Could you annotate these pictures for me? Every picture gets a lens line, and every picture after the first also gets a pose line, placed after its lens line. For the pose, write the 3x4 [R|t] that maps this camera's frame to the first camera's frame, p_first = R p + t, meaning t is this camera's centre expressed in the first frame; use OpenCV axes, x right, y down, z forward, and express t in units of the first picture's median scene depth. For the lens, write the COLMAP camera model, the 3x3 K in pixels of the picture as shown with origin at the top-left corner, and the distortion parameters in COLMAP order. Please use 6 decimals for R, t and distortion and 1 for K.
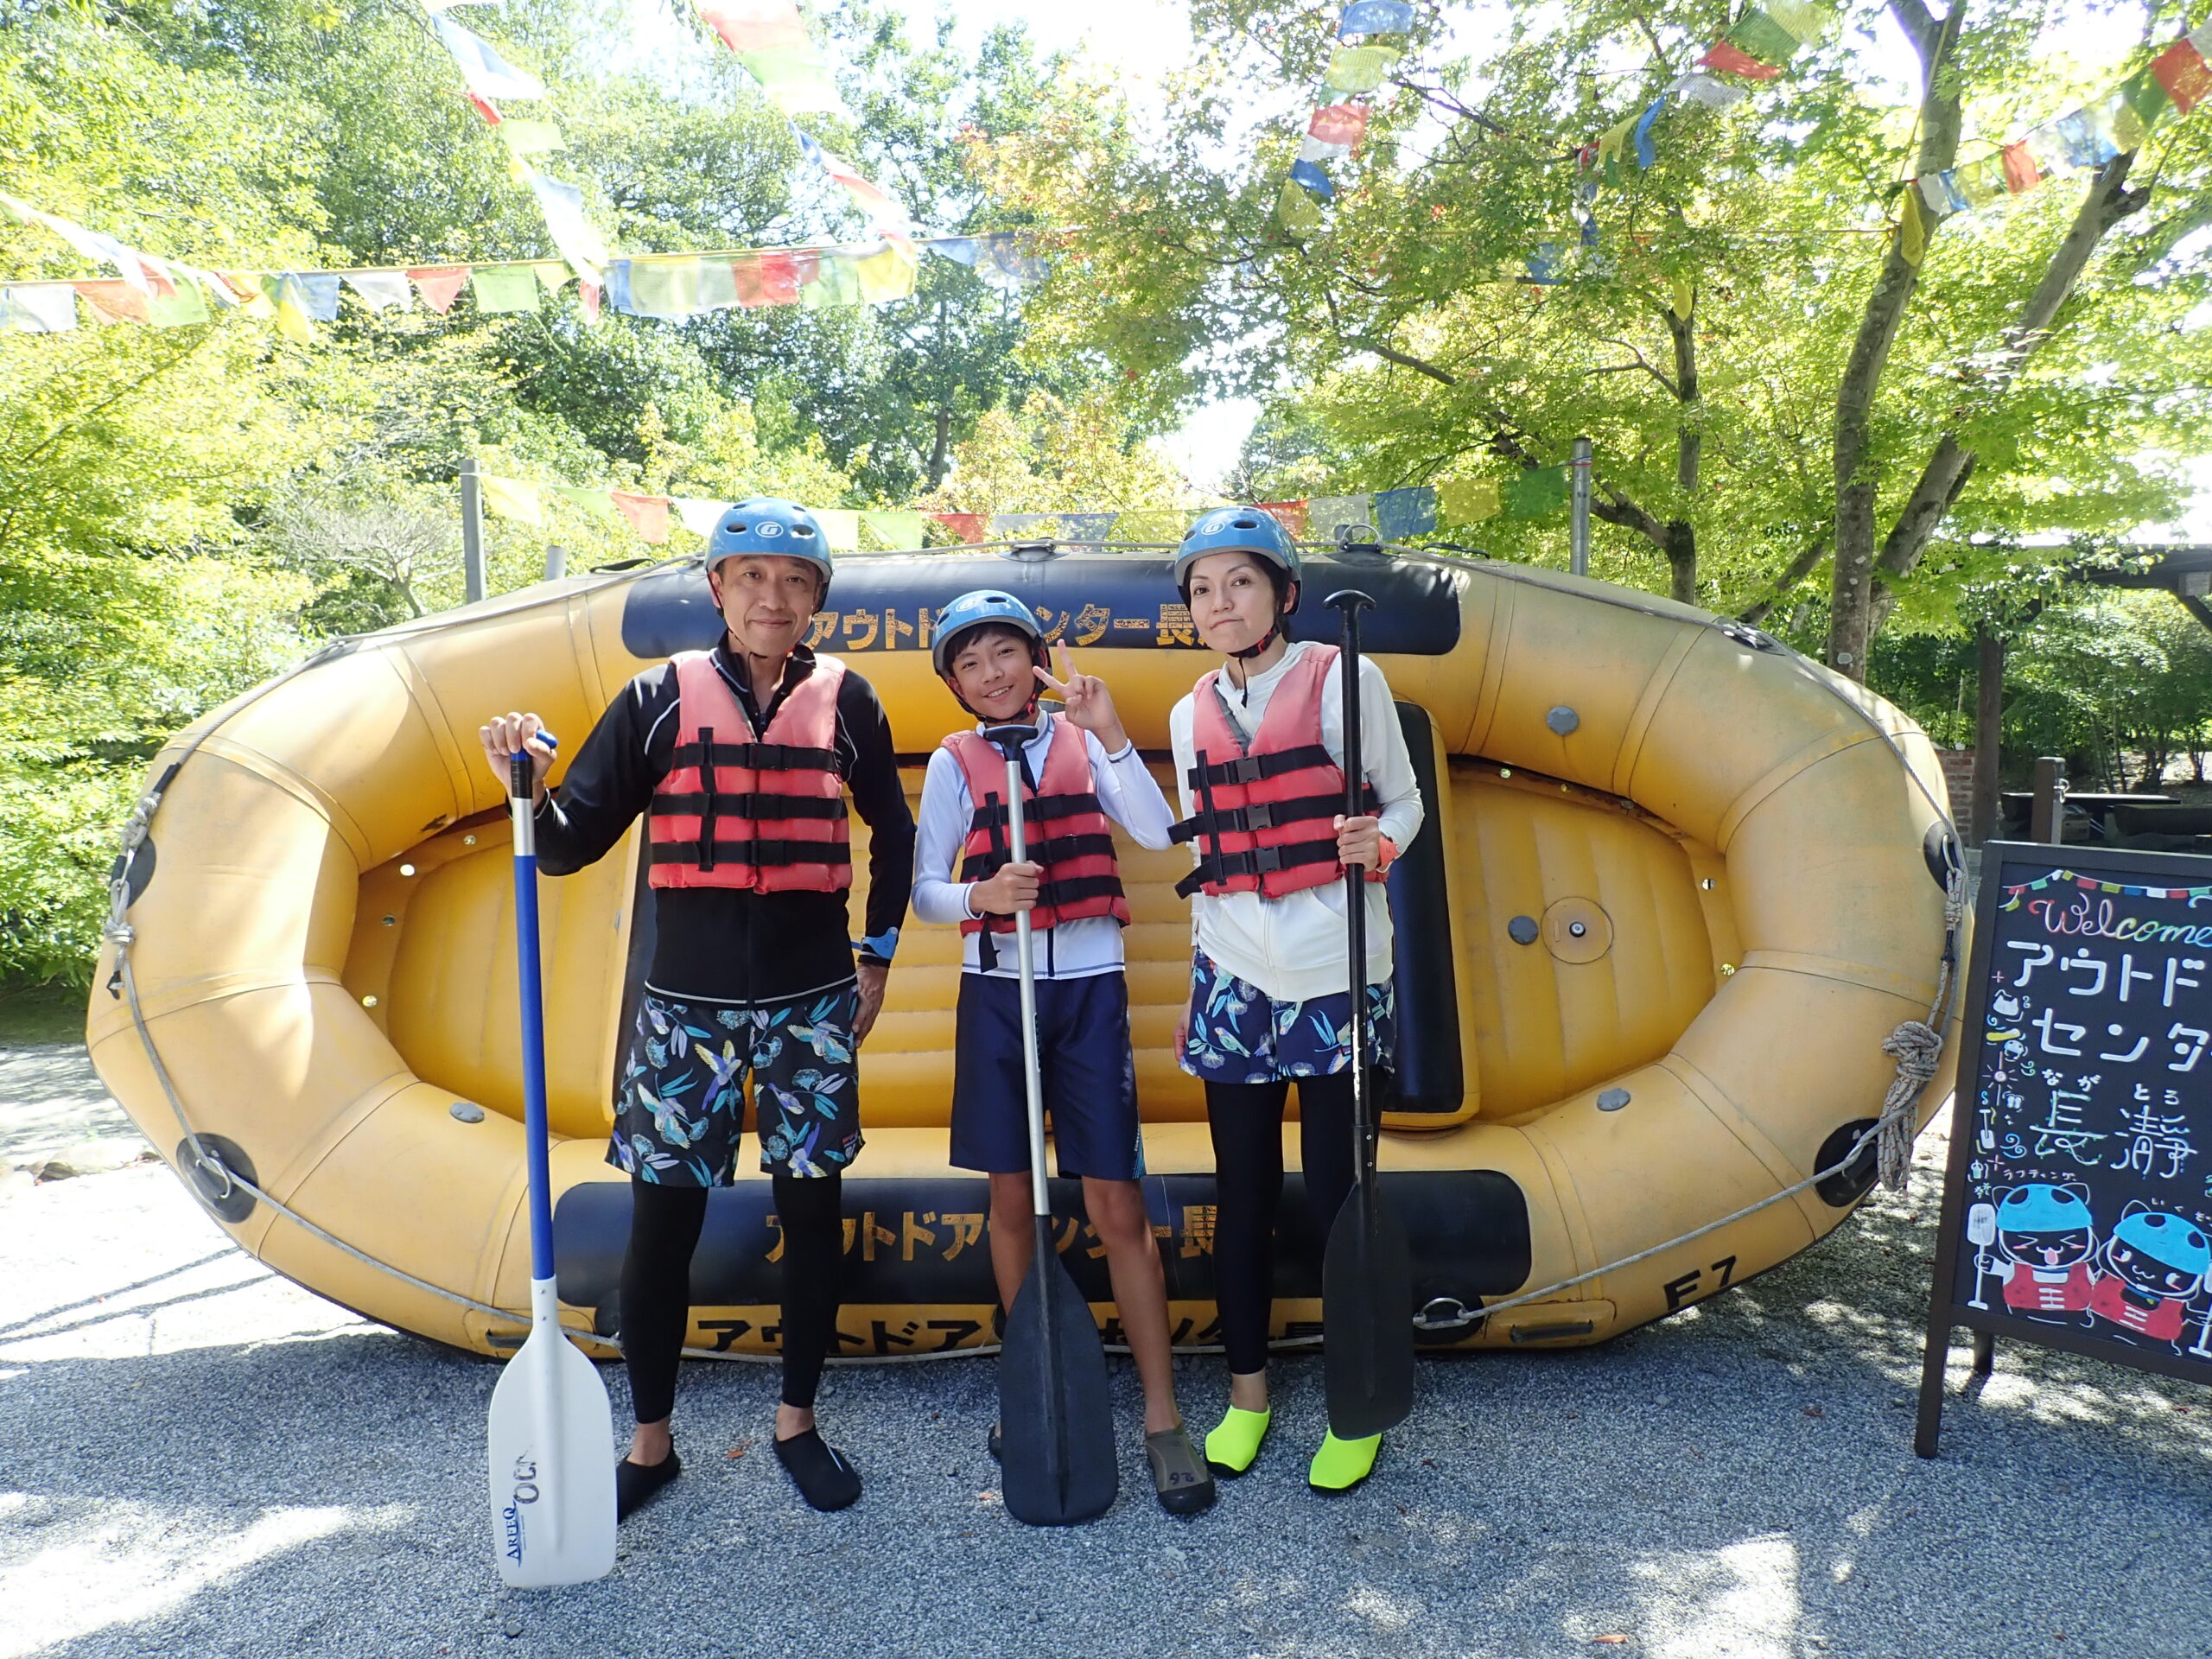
lens RADIAL K [[1759.4, 0, 1093.3], [0, 1759.4, 824.0], [0, 0, 1]] dist [0.010121, -0.013477]
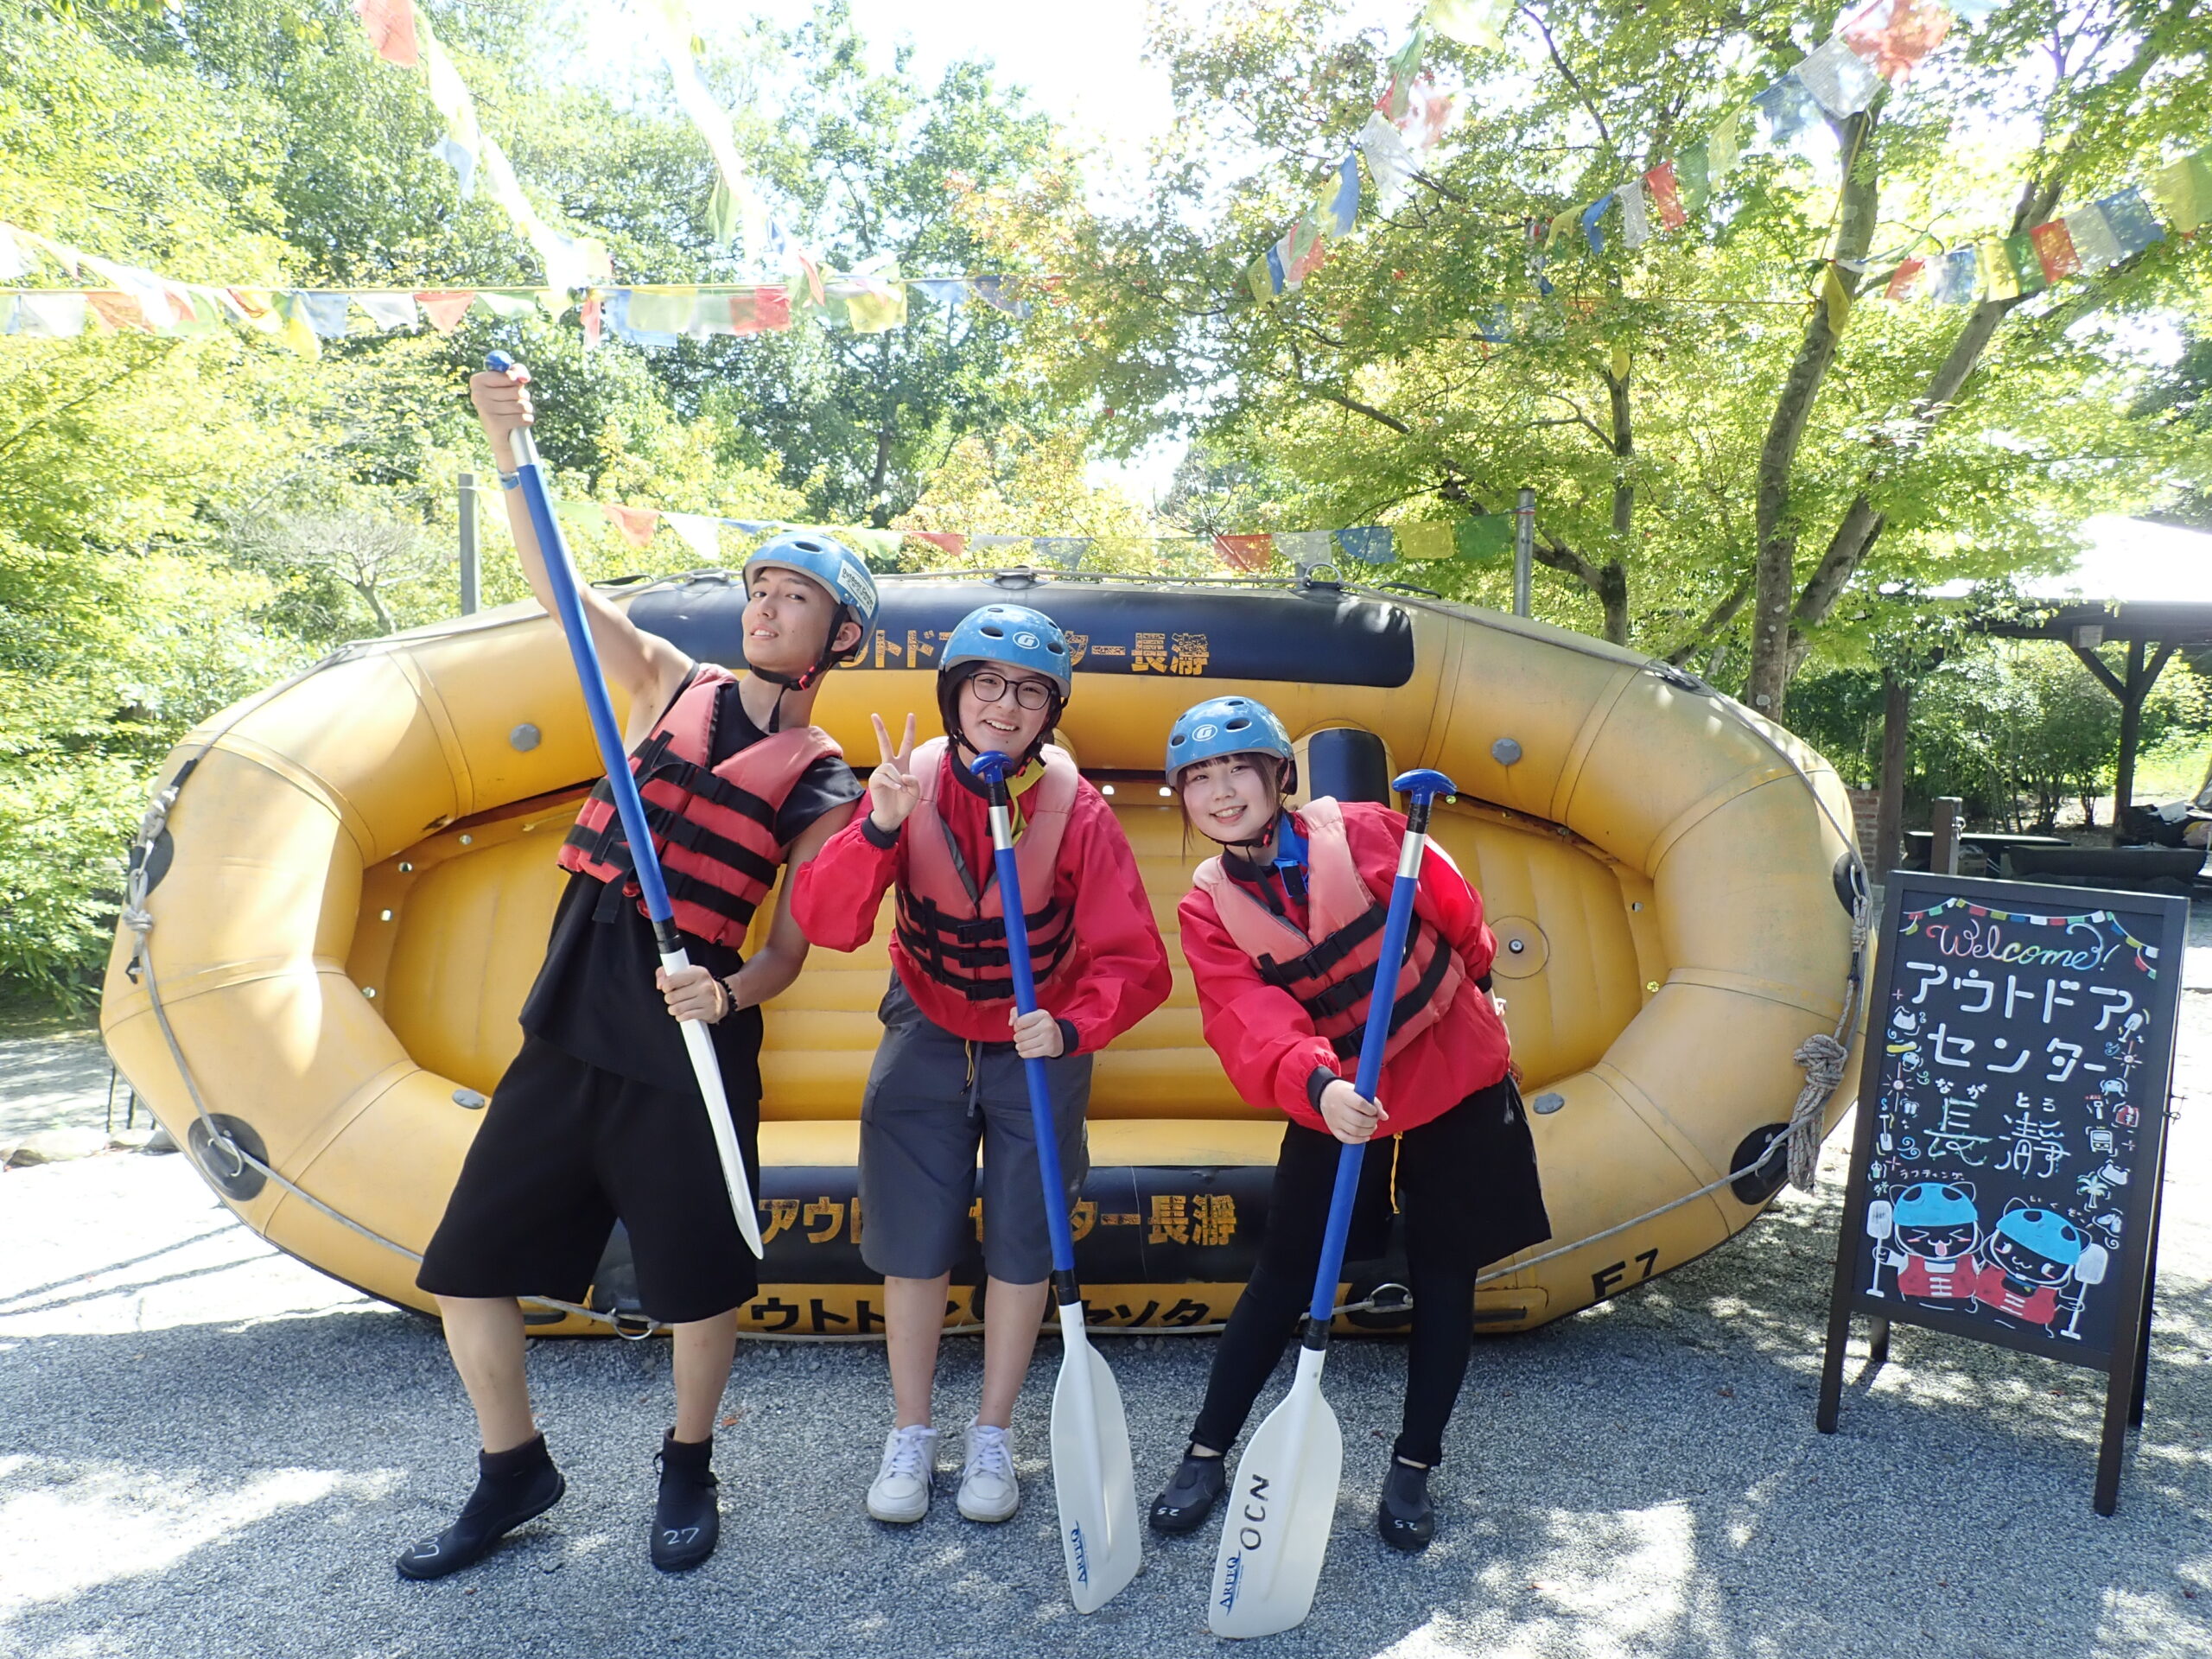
lens RADIAL K [[1759.4, 0, 1104.7], [0, 1759.4, 820.5], [0, 0, 1]] dist [0.010121, -0.013477]
pose [[0.998500, 0.023295, 0.049552, -0.031293], [-0.022630, 0.999647, -0.013931, 0.003946], [-0.049859, 0.012789, 0.998674, -0.061870]]
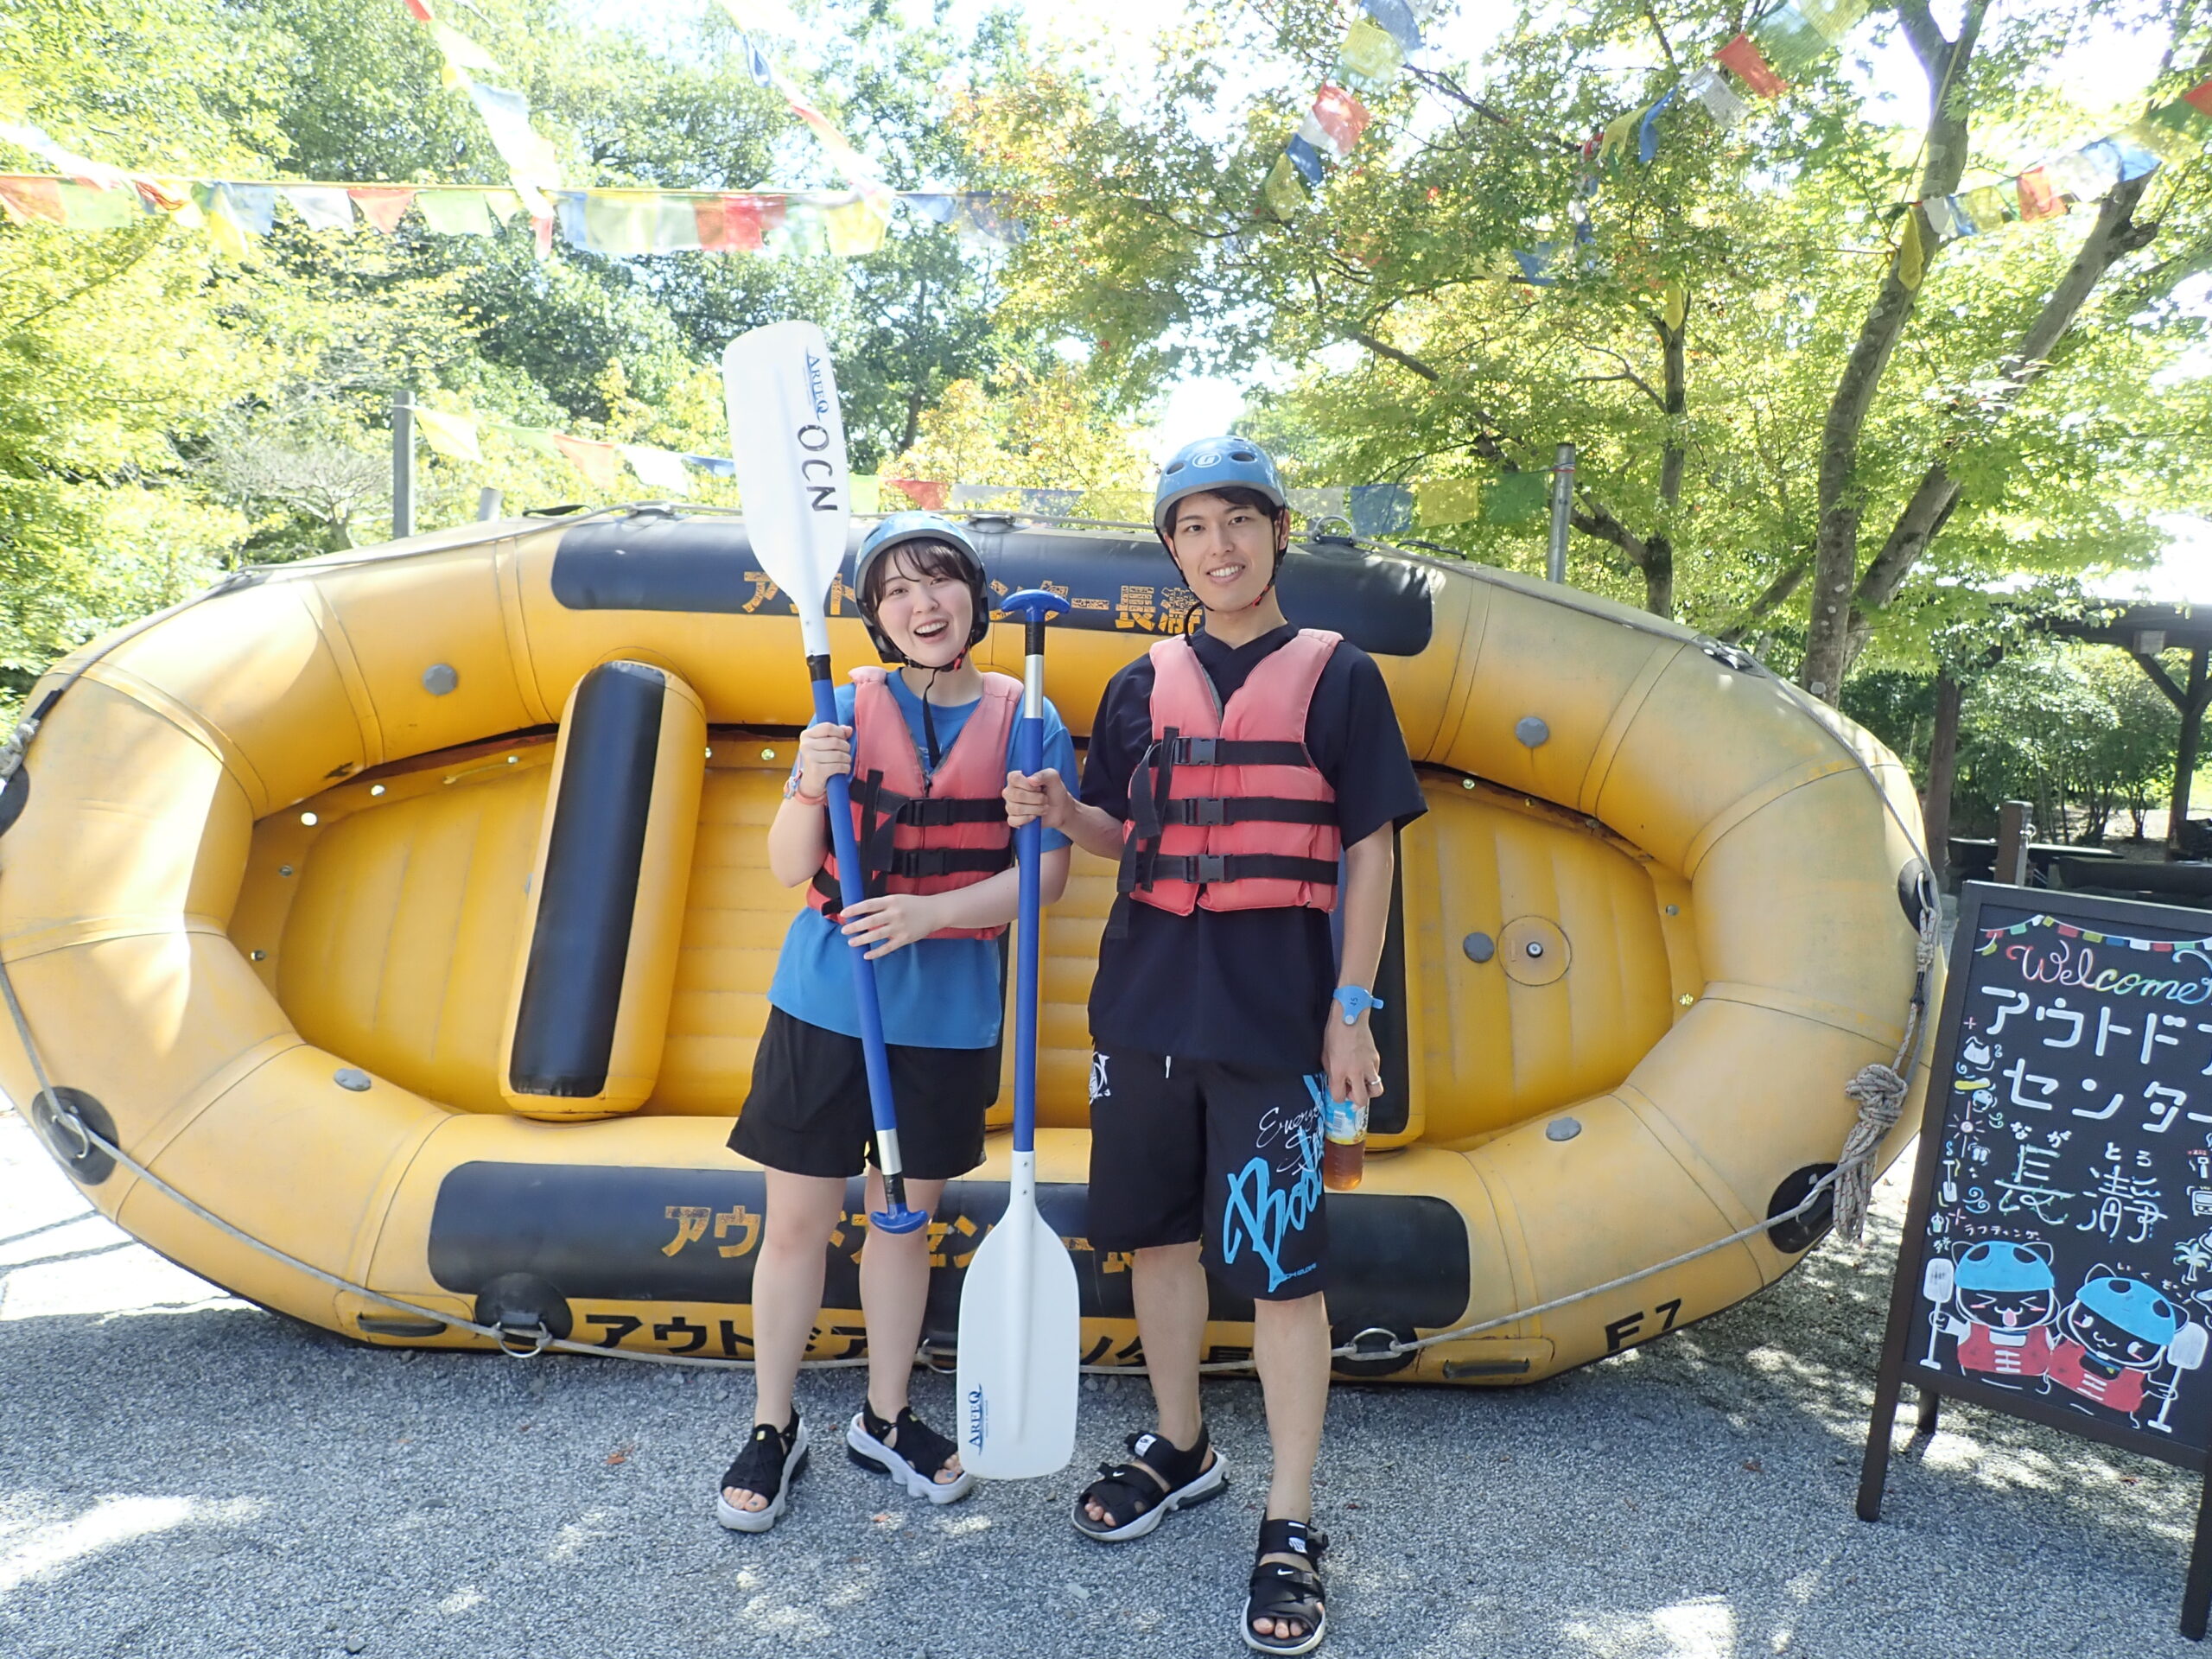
lens RADIAL K [[1759.4, 0, 1100.3], [0, 1759.4, 823.3], [0, 0, 1]] dist [0.010121, -0.013477]
pose [[0.997883, 0.057124, 0.031102, 0.004404], [-0.057171, 0.998364, 0.000626, 0.003943], [-0.031016, -0.002403, 0.999516, 0.046944]]
